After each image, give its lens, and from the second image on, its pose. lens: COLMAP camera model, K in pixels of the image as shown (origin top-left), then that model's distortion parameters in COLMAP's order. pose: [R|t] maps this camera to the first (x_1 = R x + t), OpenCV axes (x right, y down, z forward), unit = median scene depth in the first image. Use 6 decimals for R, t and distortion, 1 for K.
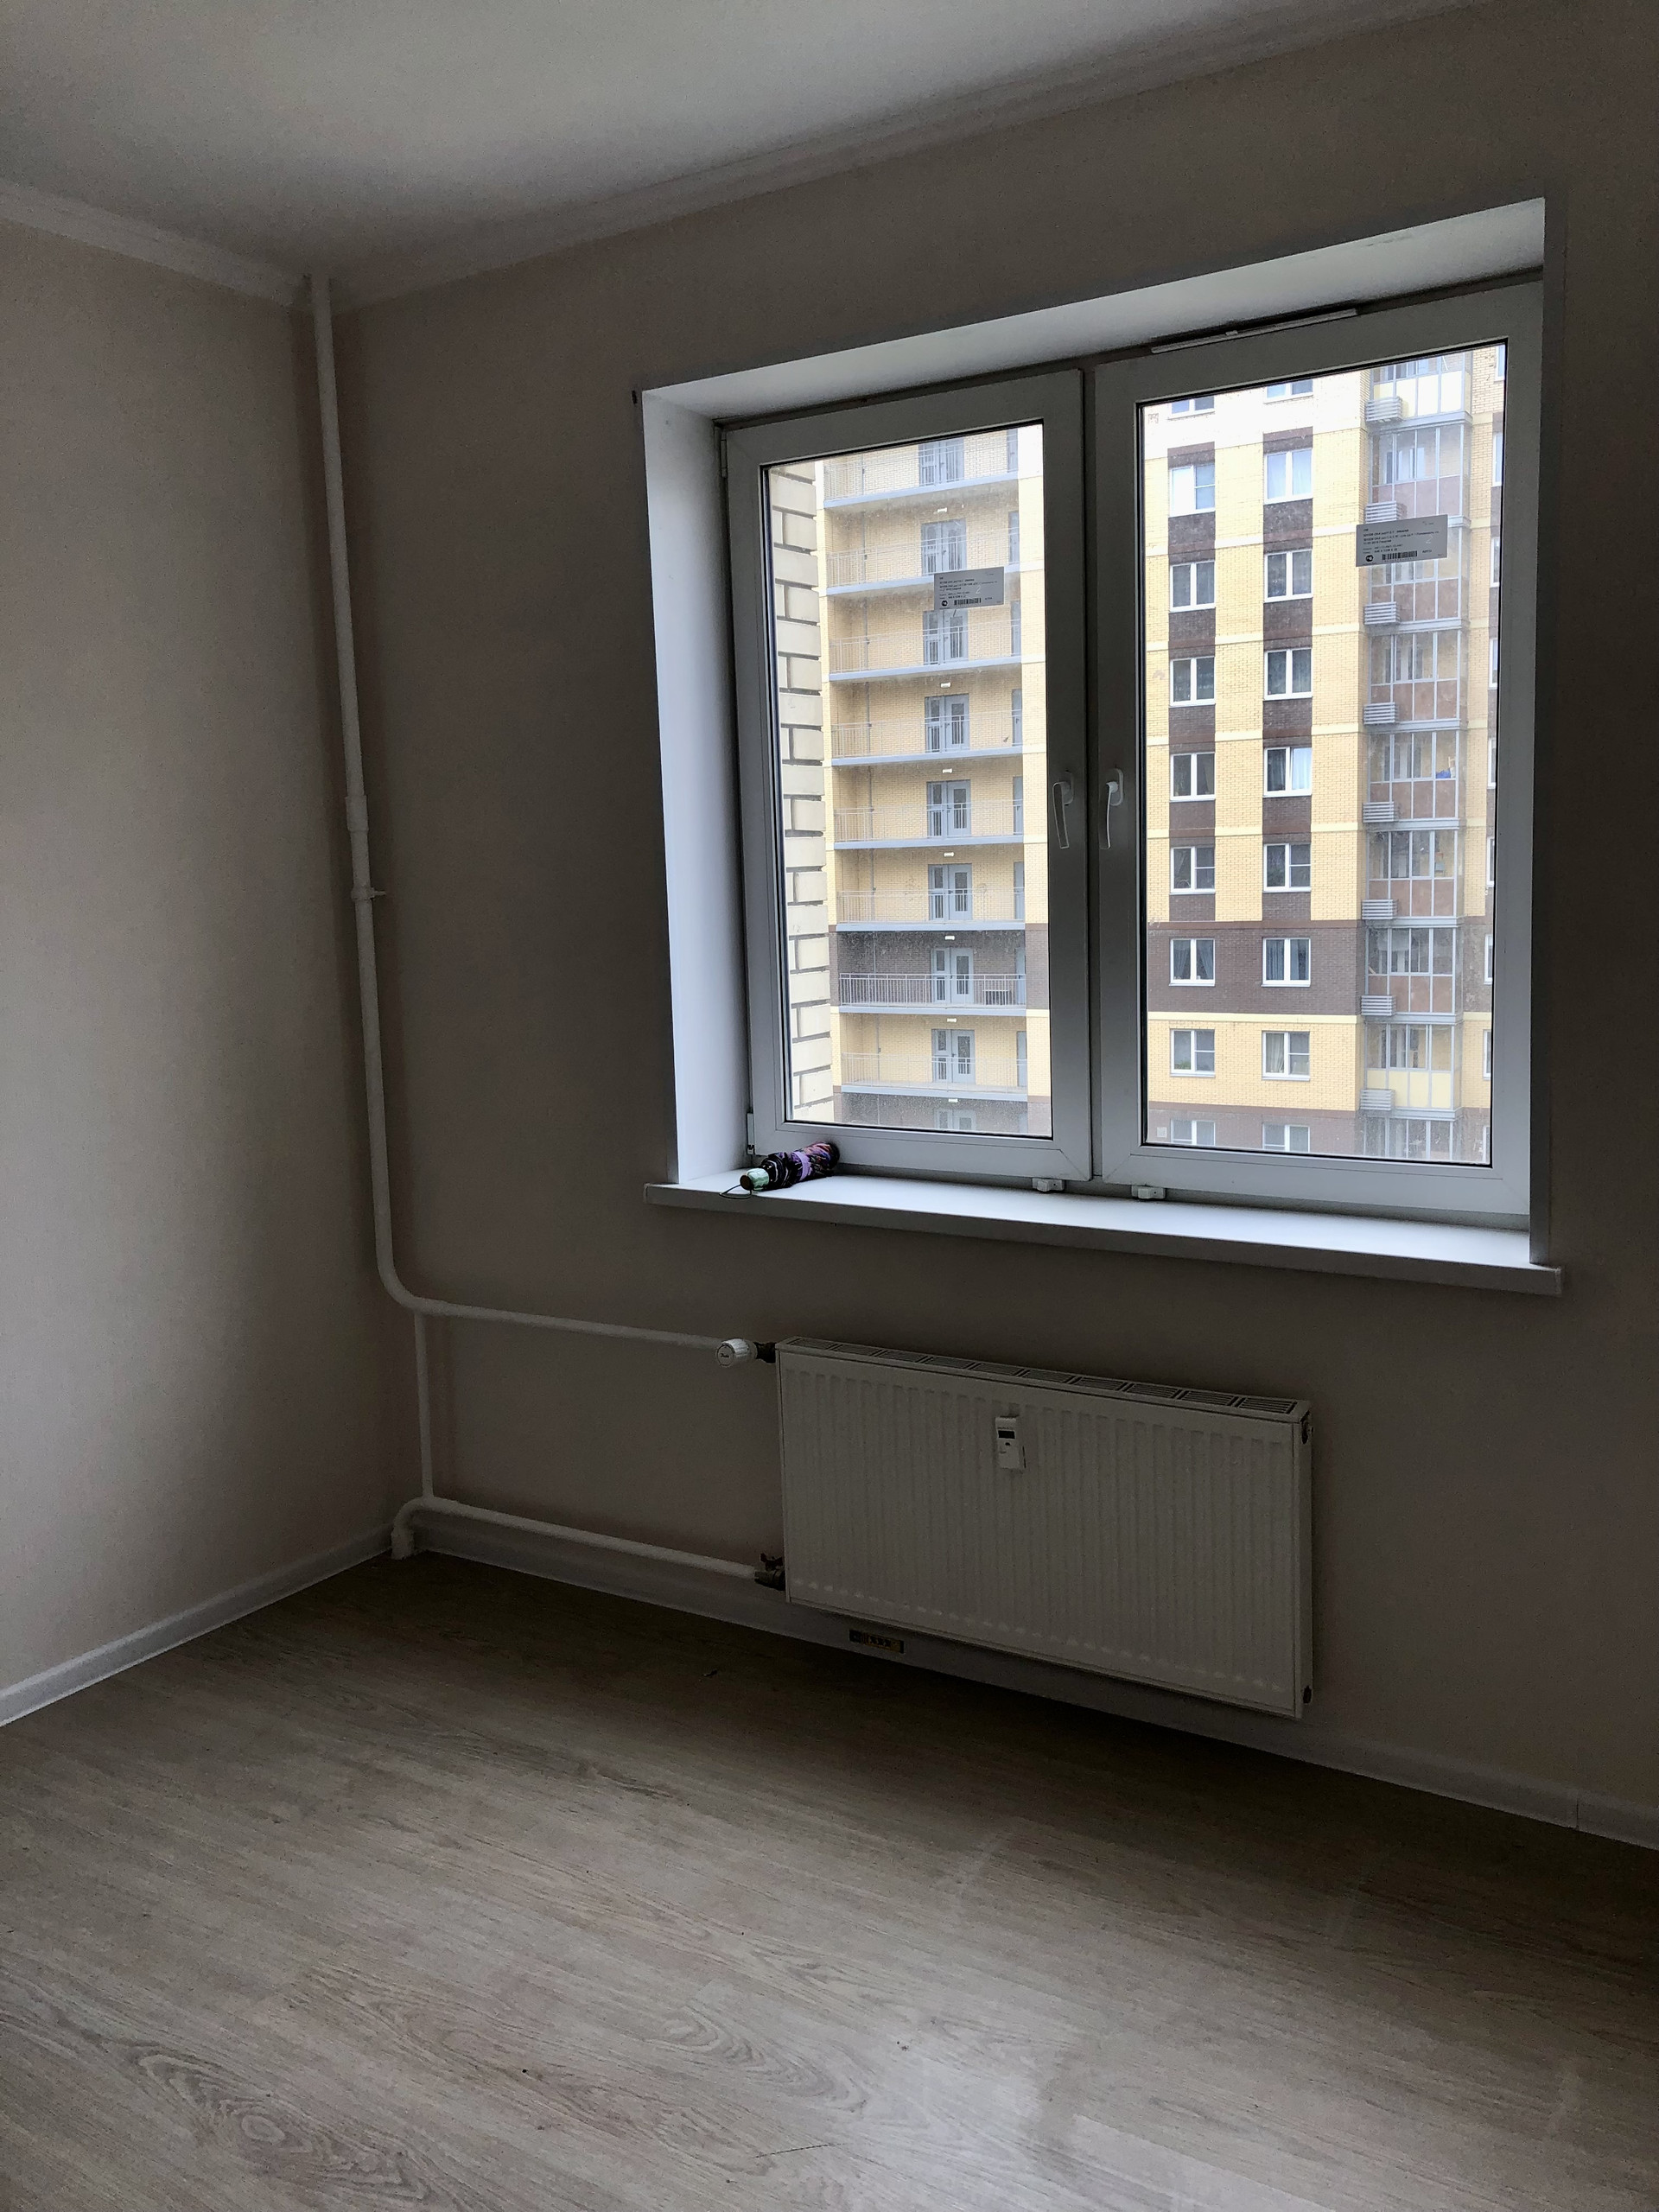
lens RADIAL K [[1793.0, 0, 827.9], [0, 1793.0, 1102.1], [0, 0, 1]] dist [0.011926, -0.009980]
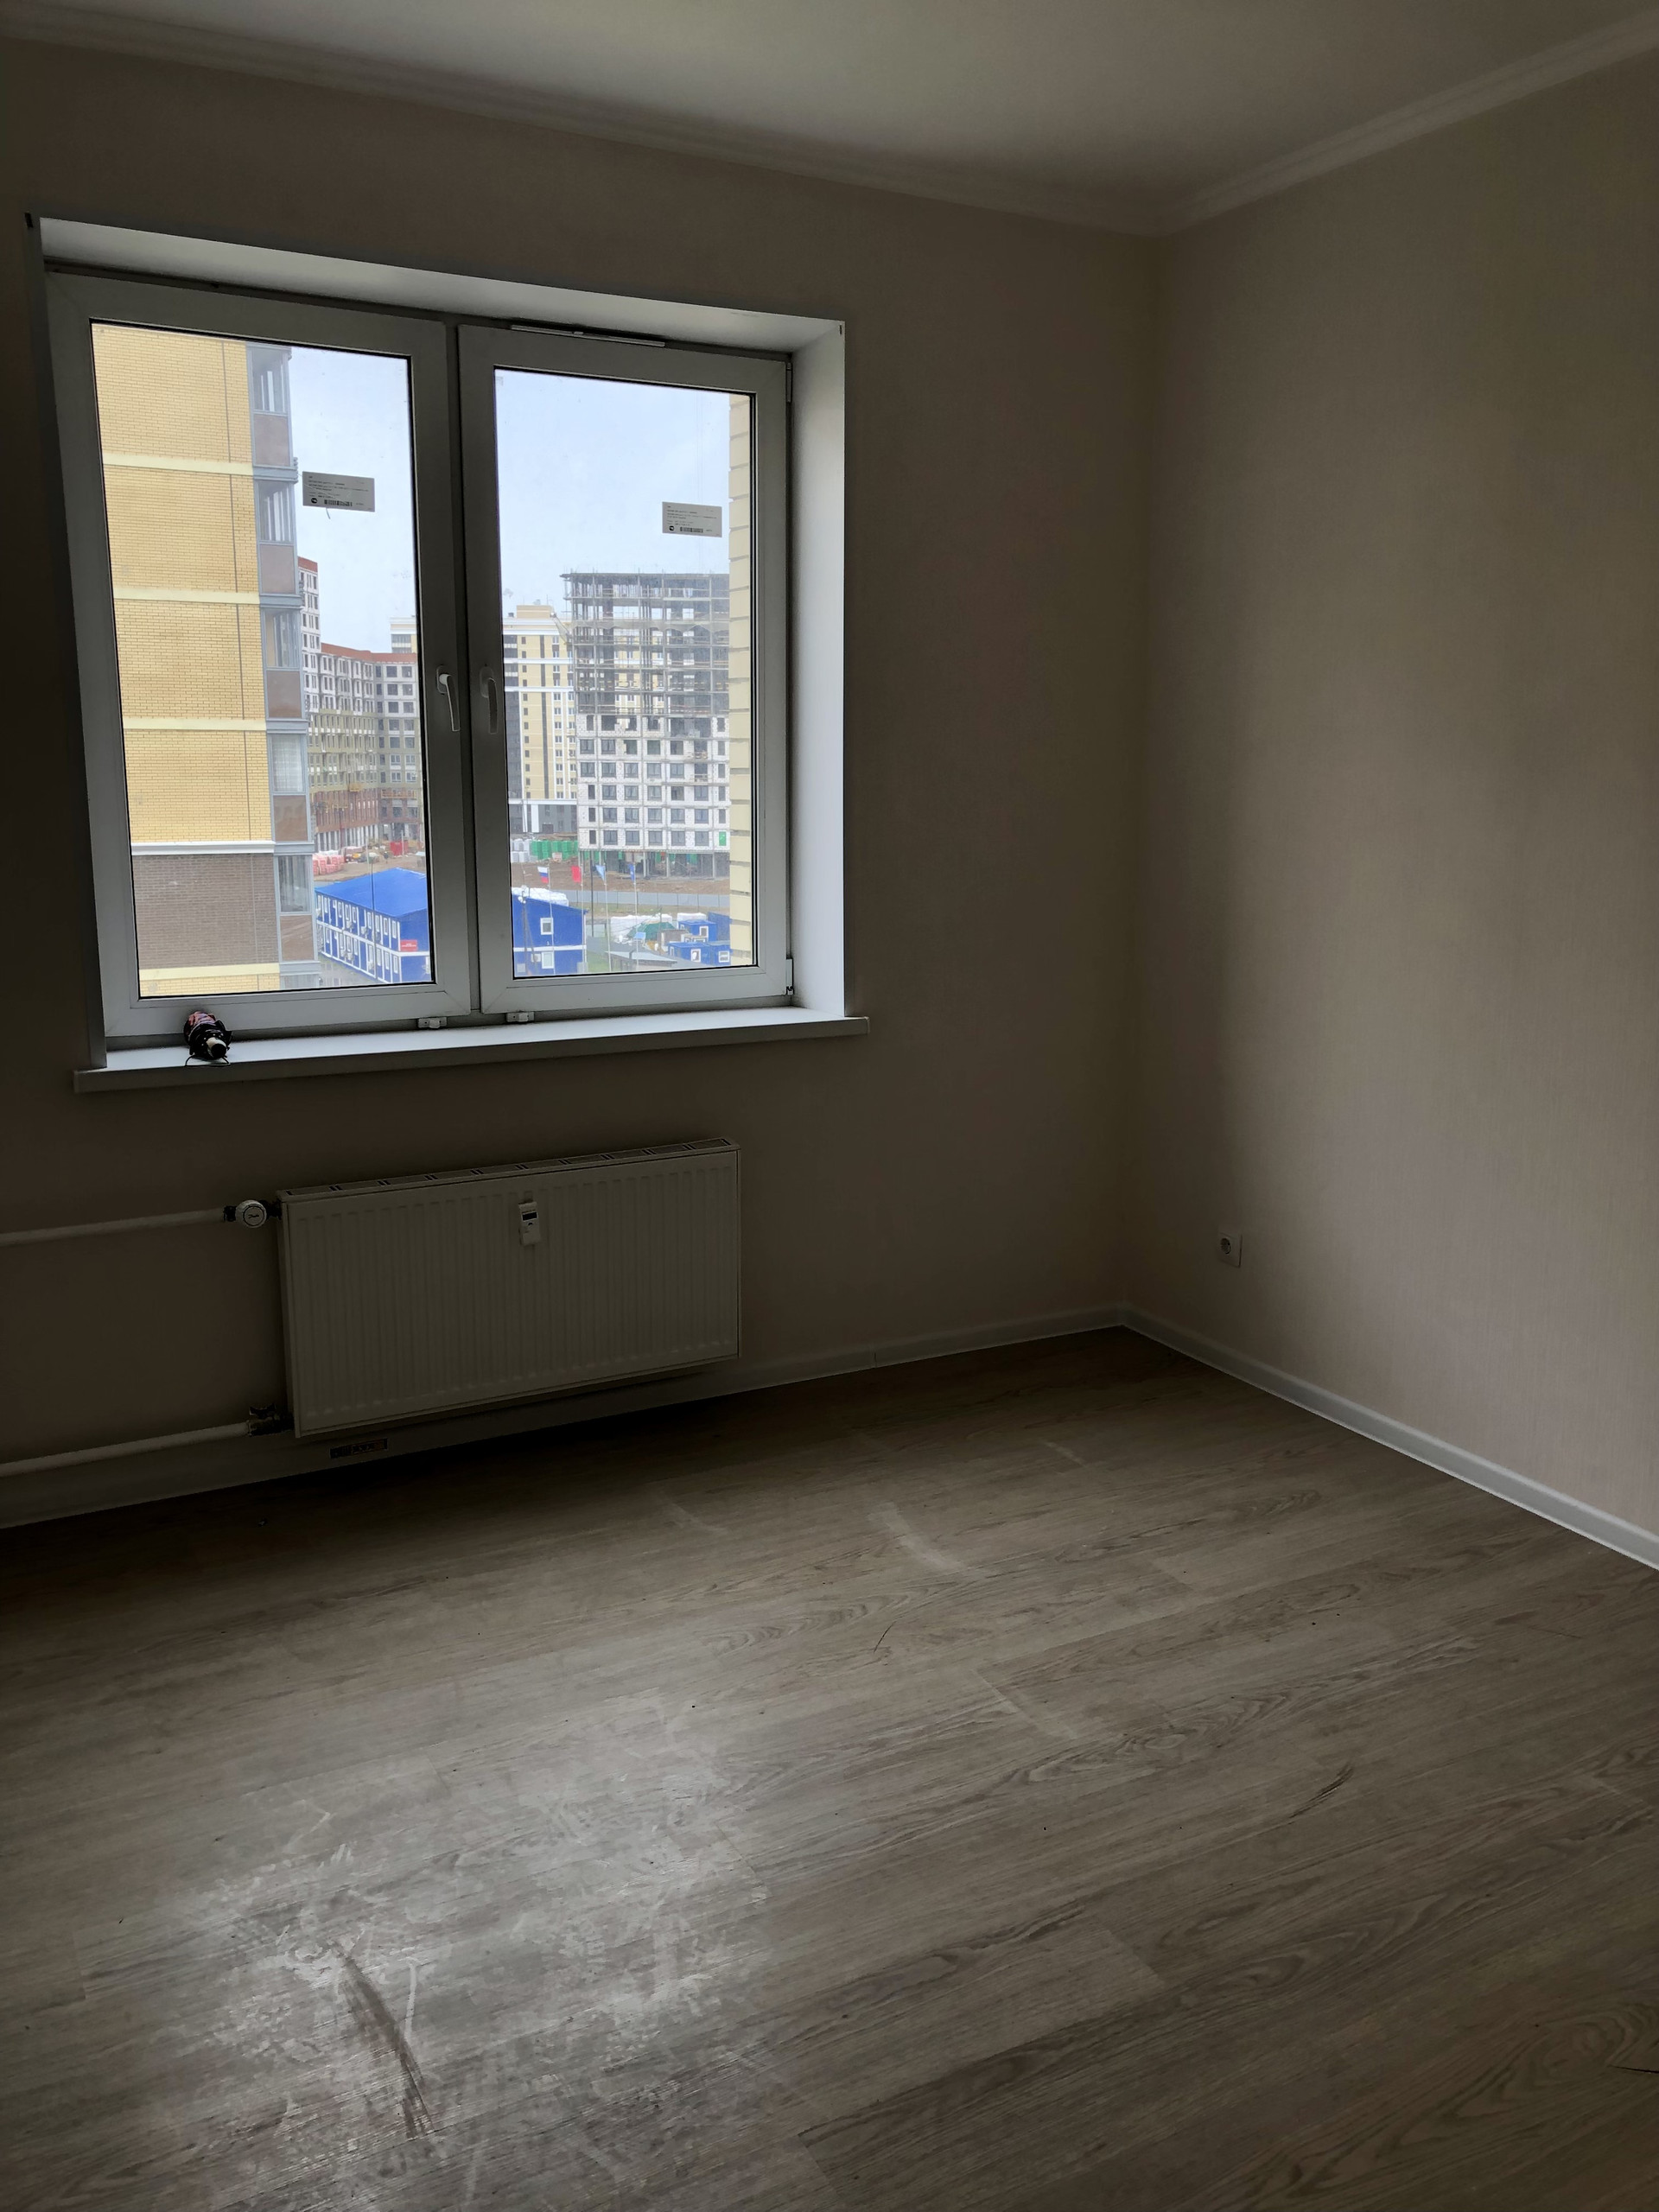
lens RADIAL K [[1793.0, 0, 849.1], [0, 1793.0, 1110.7], [0, 0, 1]] dist [0.011926, -0.009980]
pose [[0.496033, -0.146087, 0.855927, -0.826095], [0.093748, 0.988994, 0.114469, -0.006238], [-0.863228, 0.023461, 0.504268, 0.189612]]
